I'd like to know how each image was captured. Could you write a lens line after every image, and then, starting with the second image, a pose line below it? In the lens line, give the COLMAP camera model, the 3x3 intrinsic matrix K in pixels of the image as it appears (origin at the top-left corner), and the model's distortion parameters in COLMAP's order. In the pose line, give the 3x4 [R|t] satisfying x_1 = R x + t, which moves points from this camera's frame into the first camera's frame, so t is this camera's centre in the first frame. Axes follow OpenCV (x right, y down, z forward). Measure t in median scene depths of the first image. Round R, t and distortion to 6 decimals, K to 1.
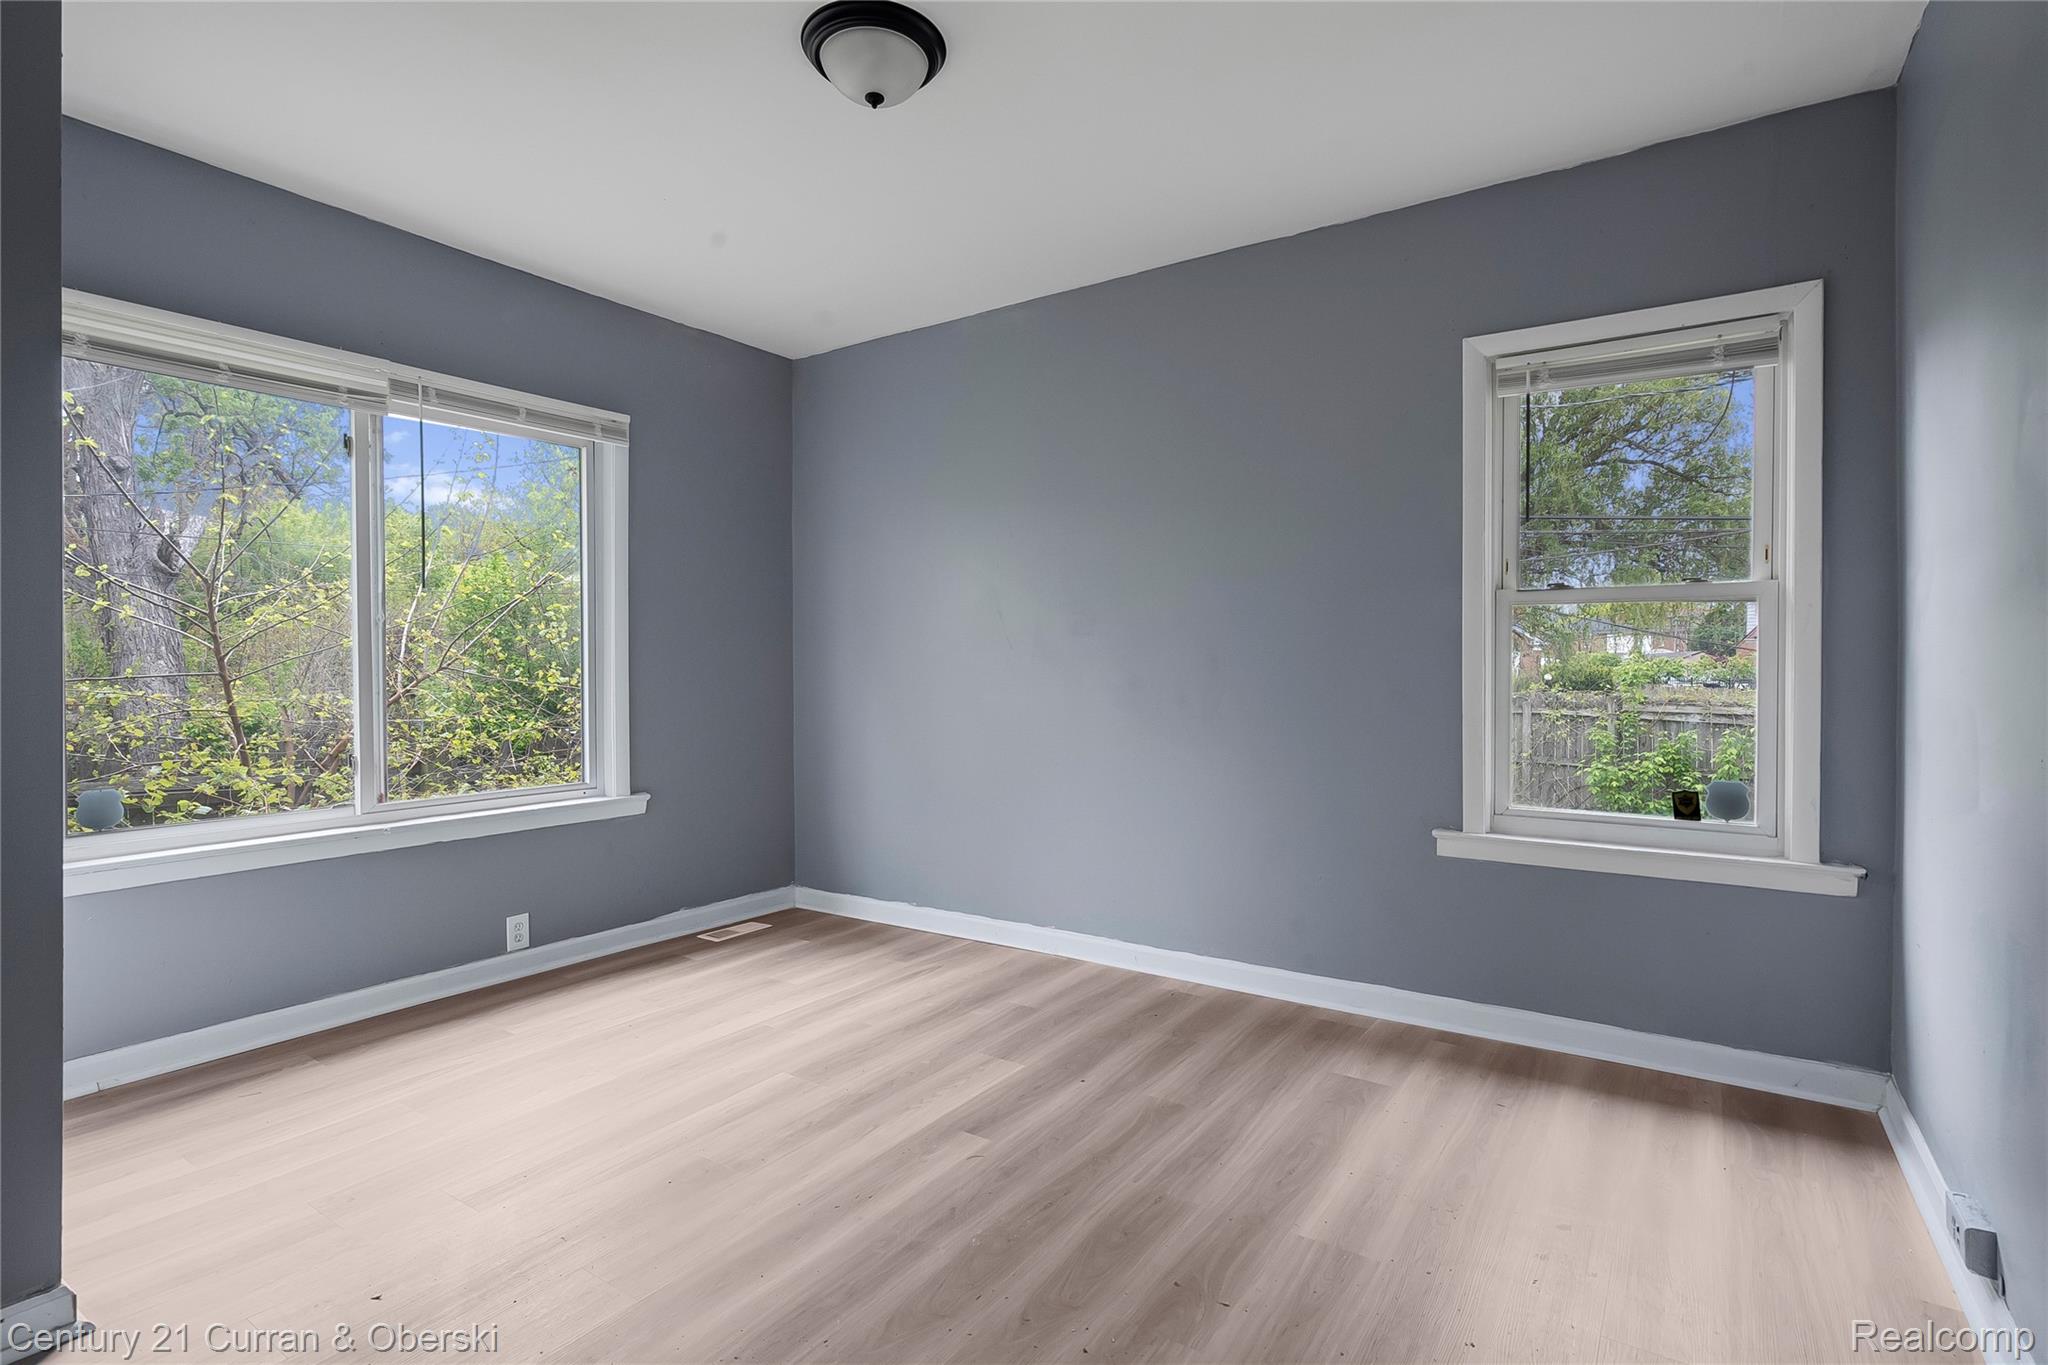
lens RADIAL K [[1020.6, 0, 1019.6], [0, 1020.6, 675.4], [0, 0, 1]] dist [0.010278, 0.000606]
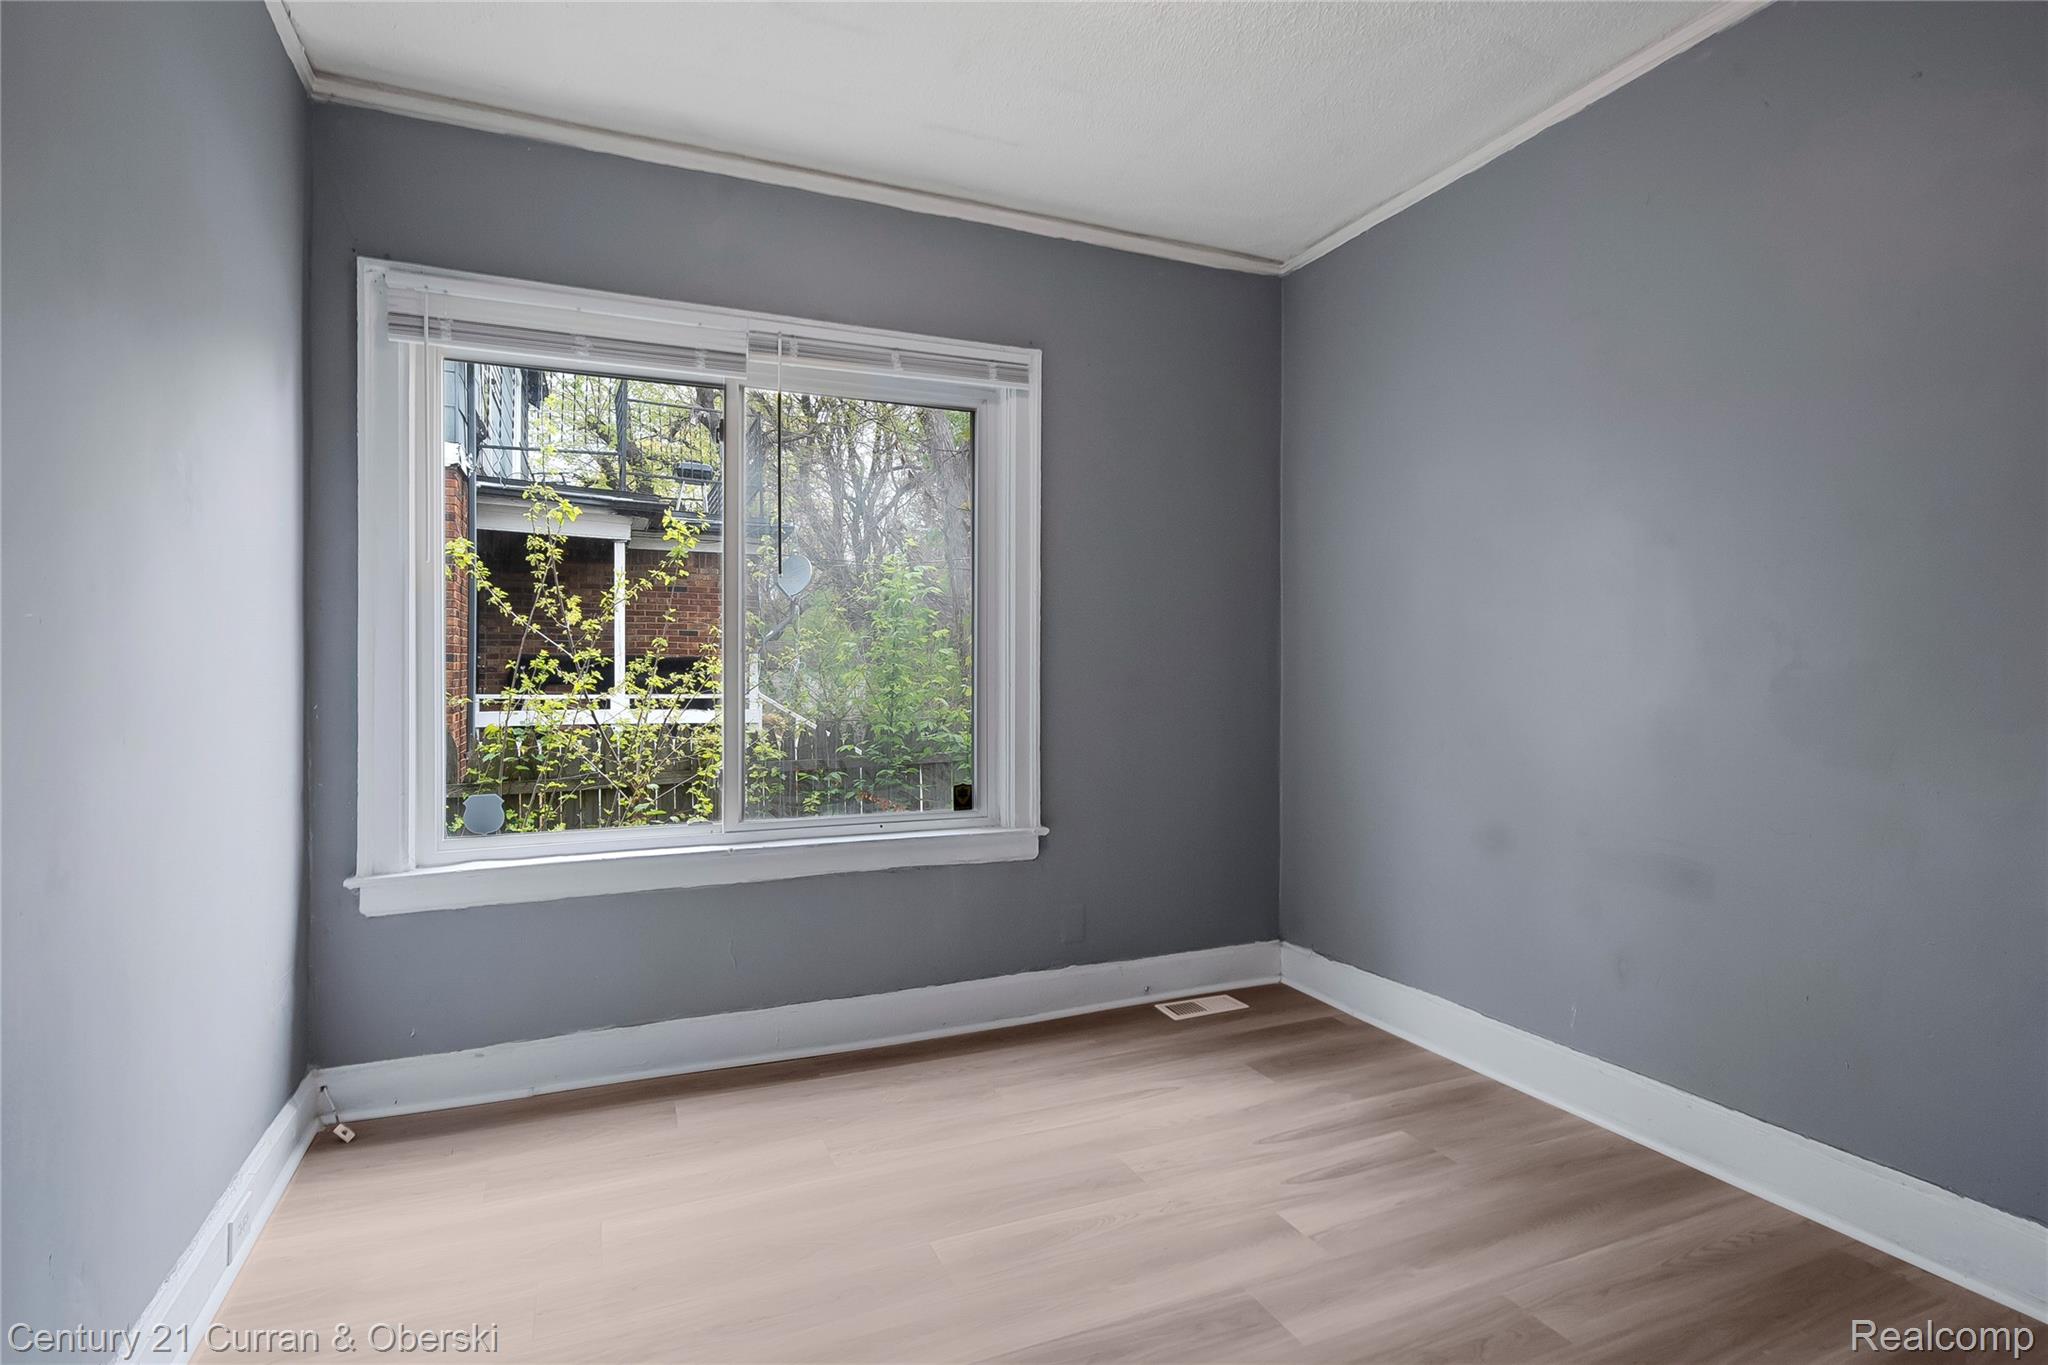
lens RADIAL K [[1020.6, 0, 1018.9], [0, 1020.6, 662.2], [0, 0, 1]] dist [0.010278, 0.000606]
pose [[0.839576, -0.013940, -0.543064, 0.037442], [0.000677, 0.999697, -0.024614, 0.008848], [0.543242, 0.020298, 0.839331, 0.327335]]
